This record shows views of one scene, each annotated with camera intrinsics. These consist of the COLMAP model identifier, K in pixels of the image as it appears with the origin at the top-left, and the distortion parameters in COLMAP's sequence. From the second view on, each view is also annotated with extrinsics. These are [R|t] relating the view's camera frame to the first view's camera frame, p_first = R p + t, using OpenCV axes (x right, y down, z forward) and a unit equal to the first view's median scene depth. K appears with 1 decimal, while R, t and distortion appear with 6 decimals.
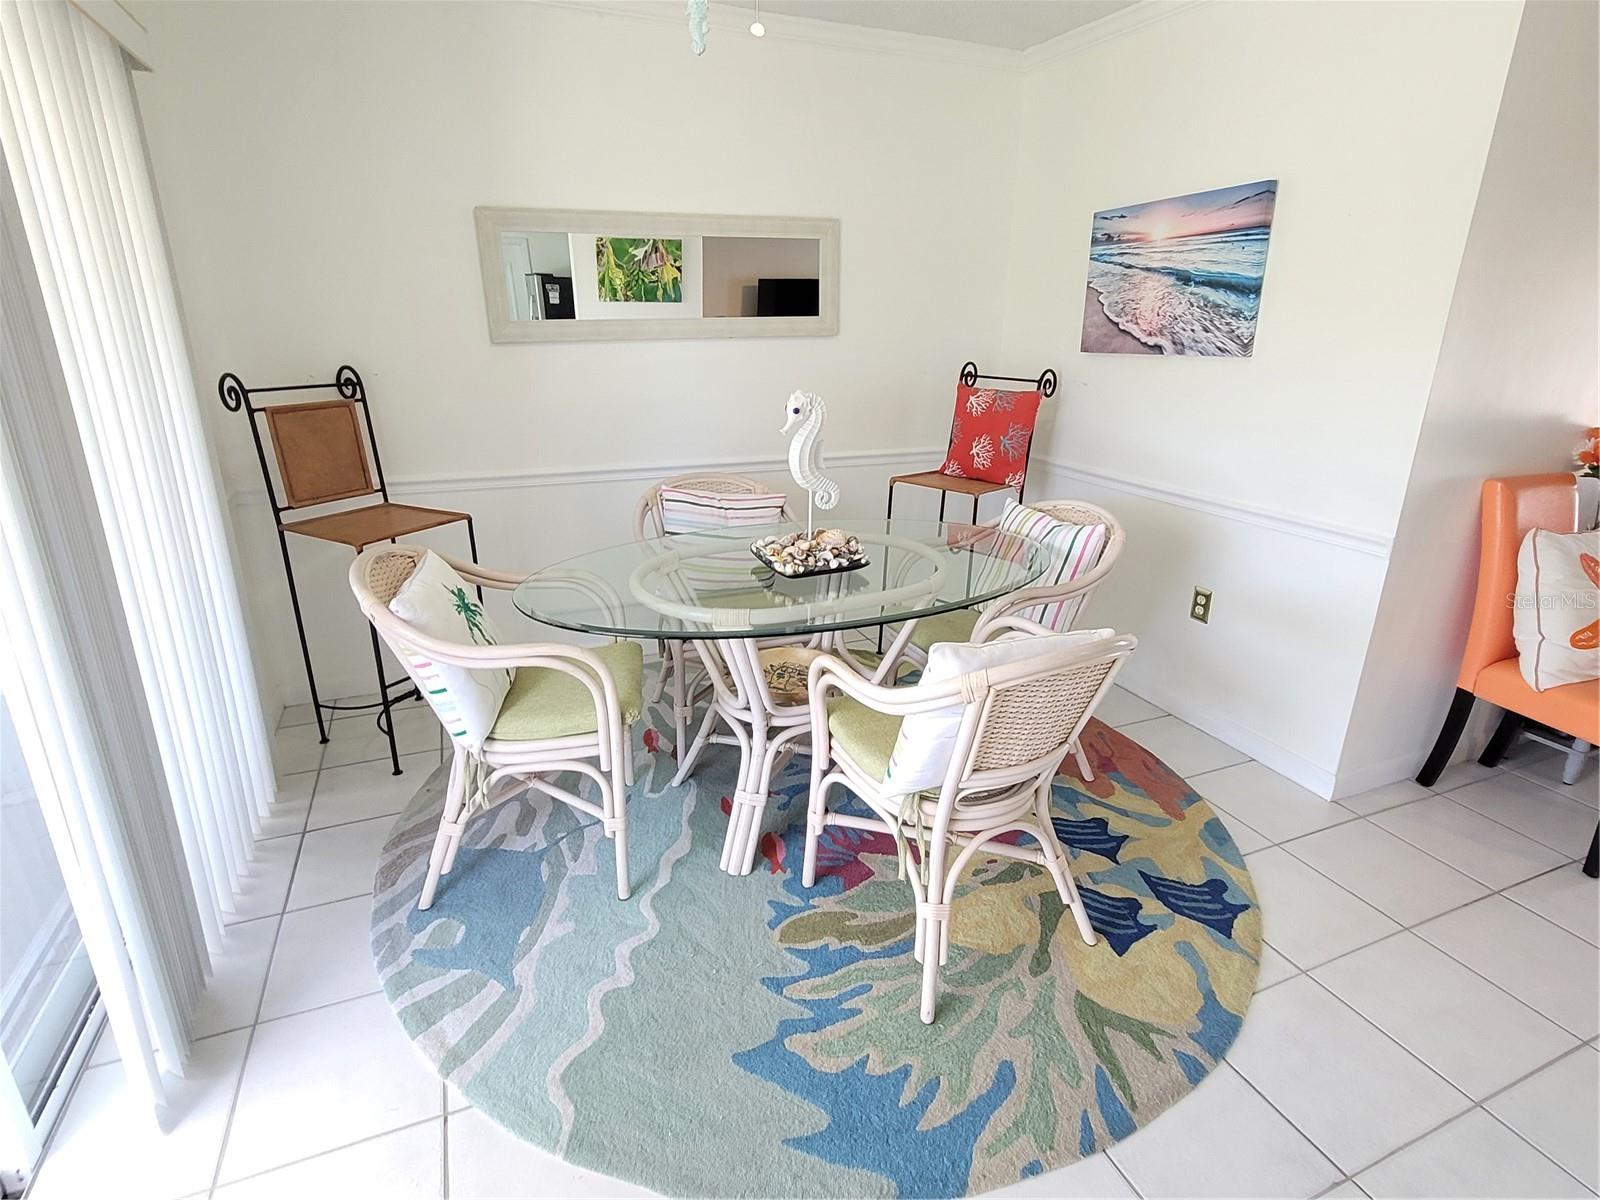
lens RADIAL K [[826.8, 0, 807.6], [0, 826.8, 595.8], [0, 0, 1]] dist [-0.000856, -0.001336]
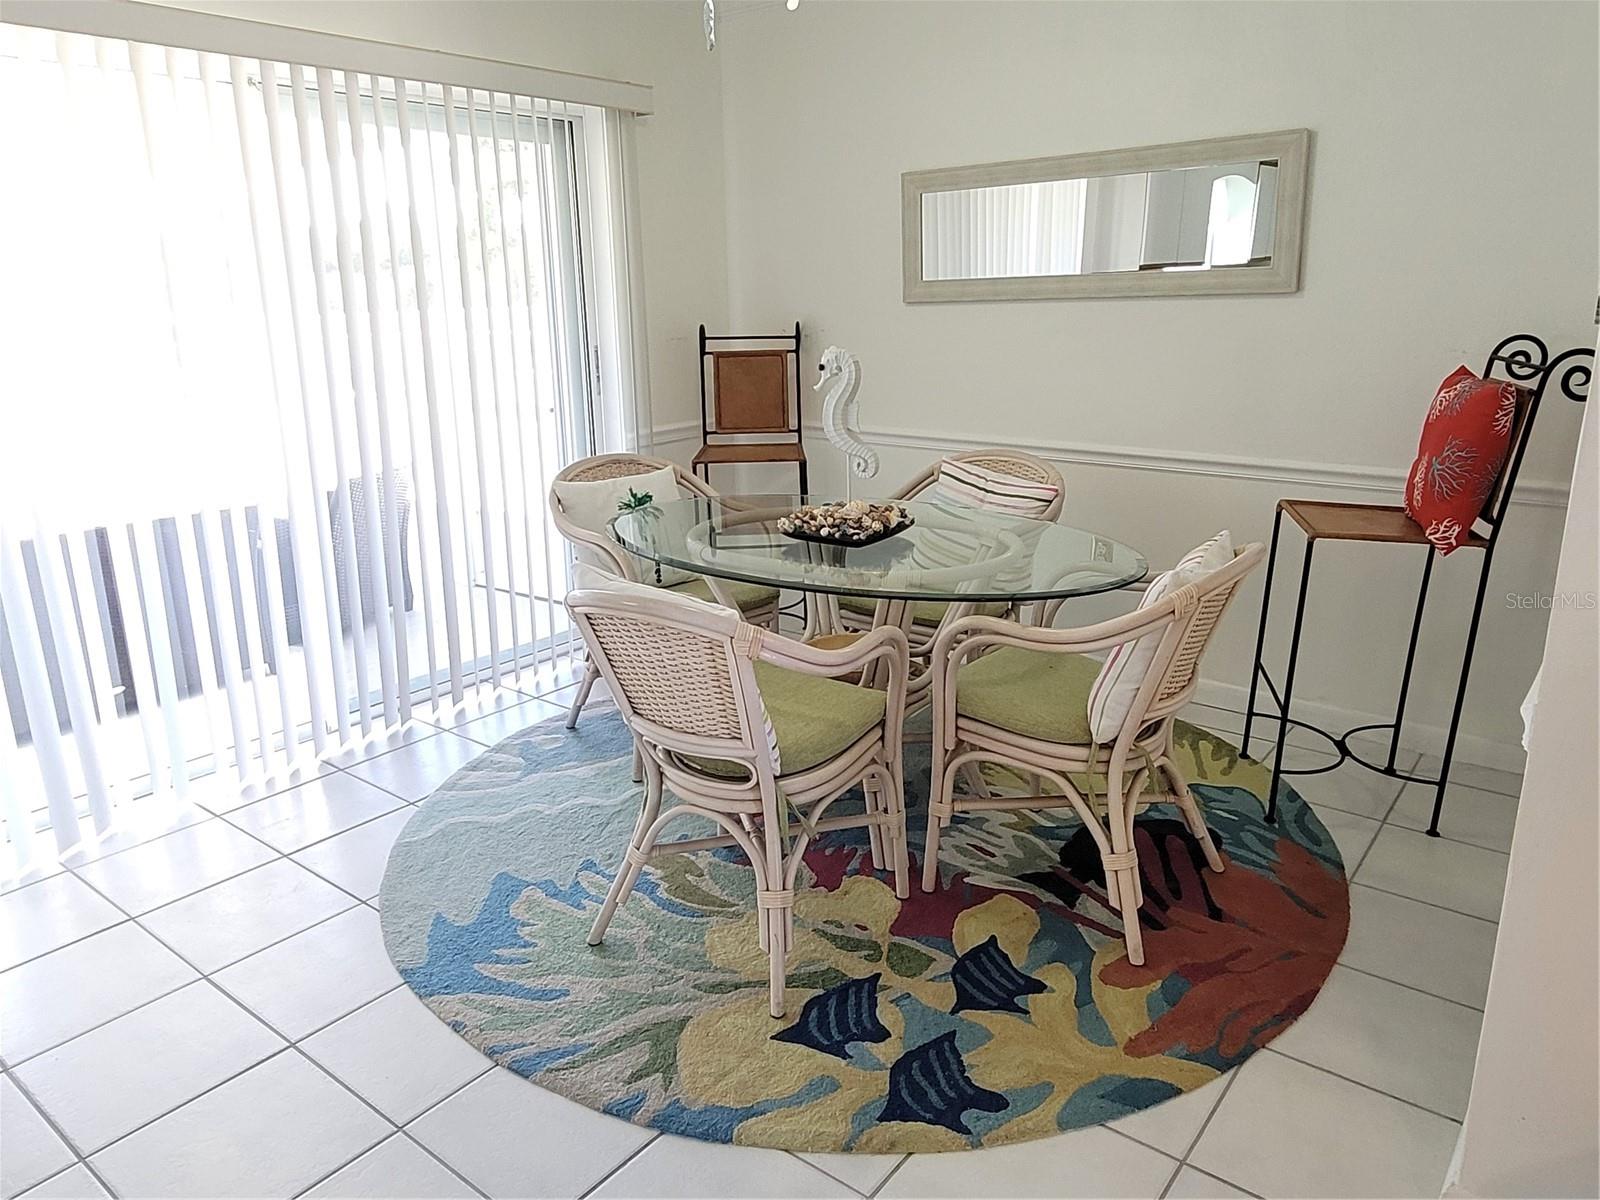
lens RADIAL K [[1111.7, 0, 805.5], [0, 1111.7, 600.1], [0, 0, 1]] dist [-0.005692, 0.002908]
pose [[0.482780, 0.224451, -0.846490, 1.042937], [-0.263149, 0.959108, 0.104230, -0.085851], [0.835270, 0.172433, 0.522102, 0.326482]]
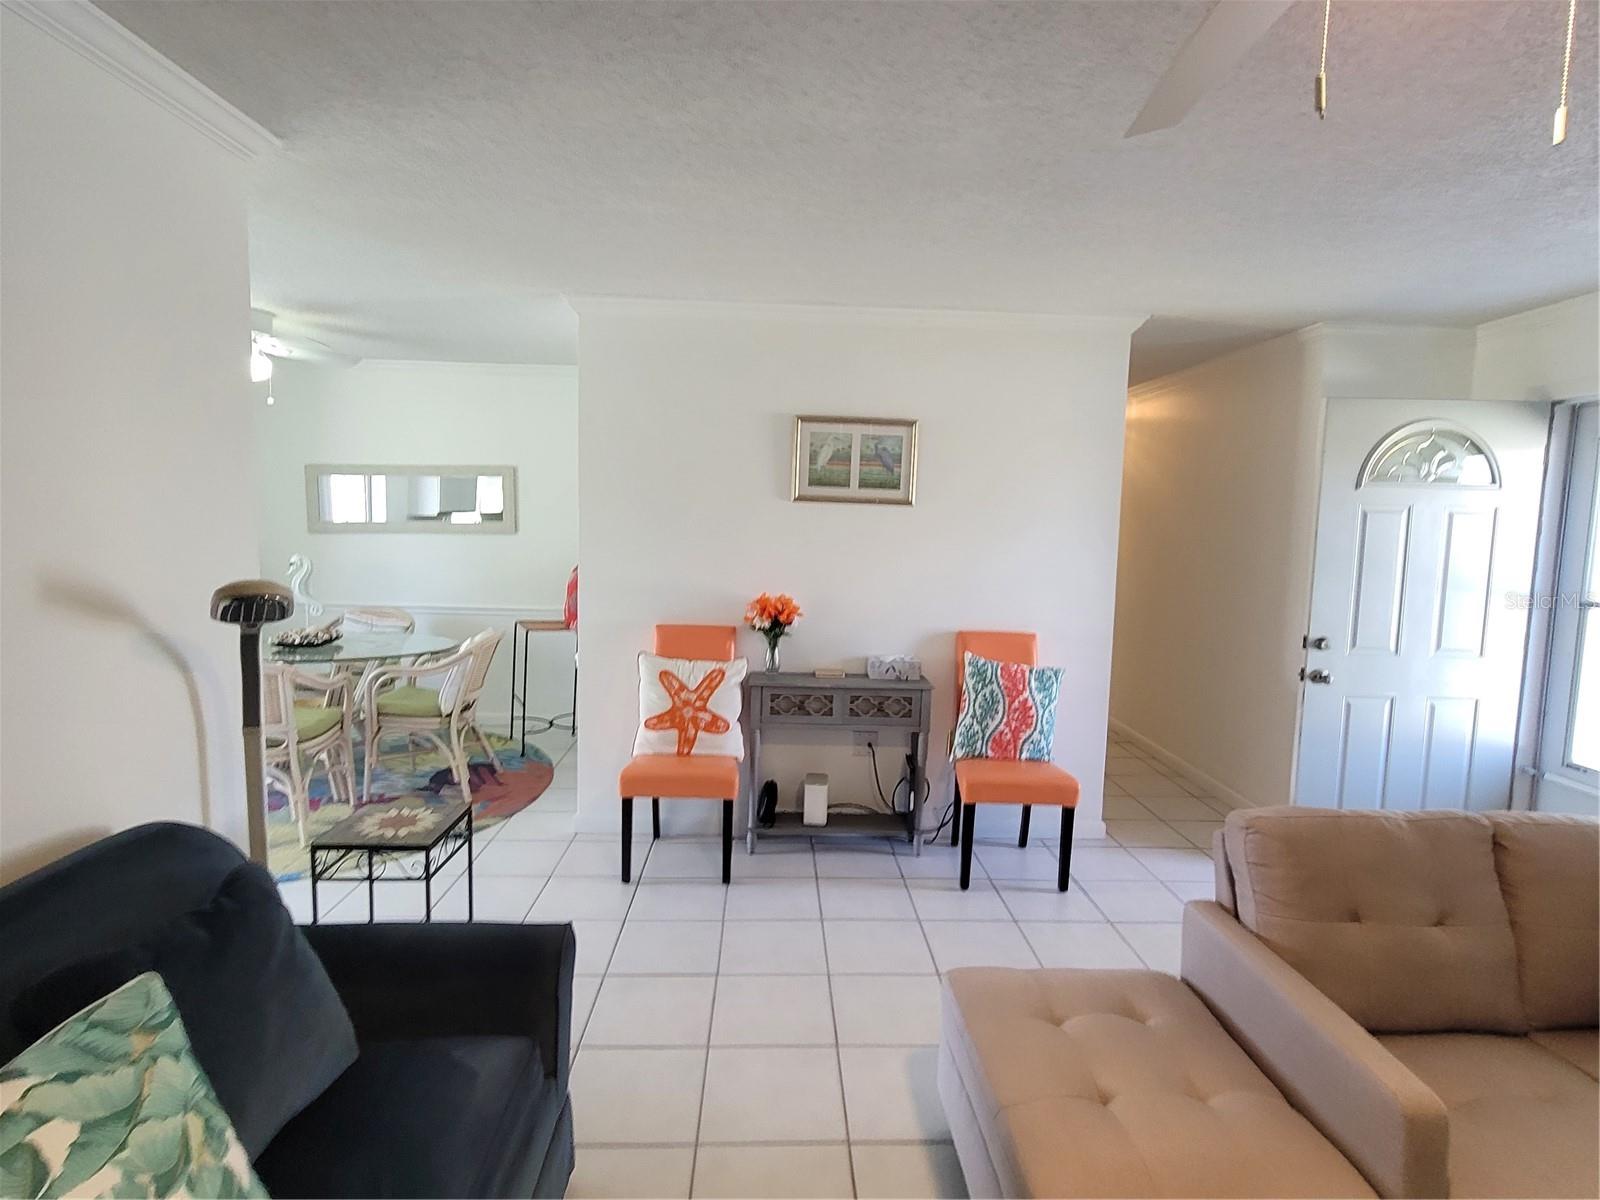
lens RADIAL K [[865.2, 0, 805.0], [0, 865.2, 594.9], [0, 0, 1]] dist [-0.001247, 0.000568]
pose [[0.933464, 0.042730, -0.356116, 1.755478], [-0.128691, 0.966669, -0.221338, 0.141692], [0.334788, 0.252440, 0.907849, -0.434588]]
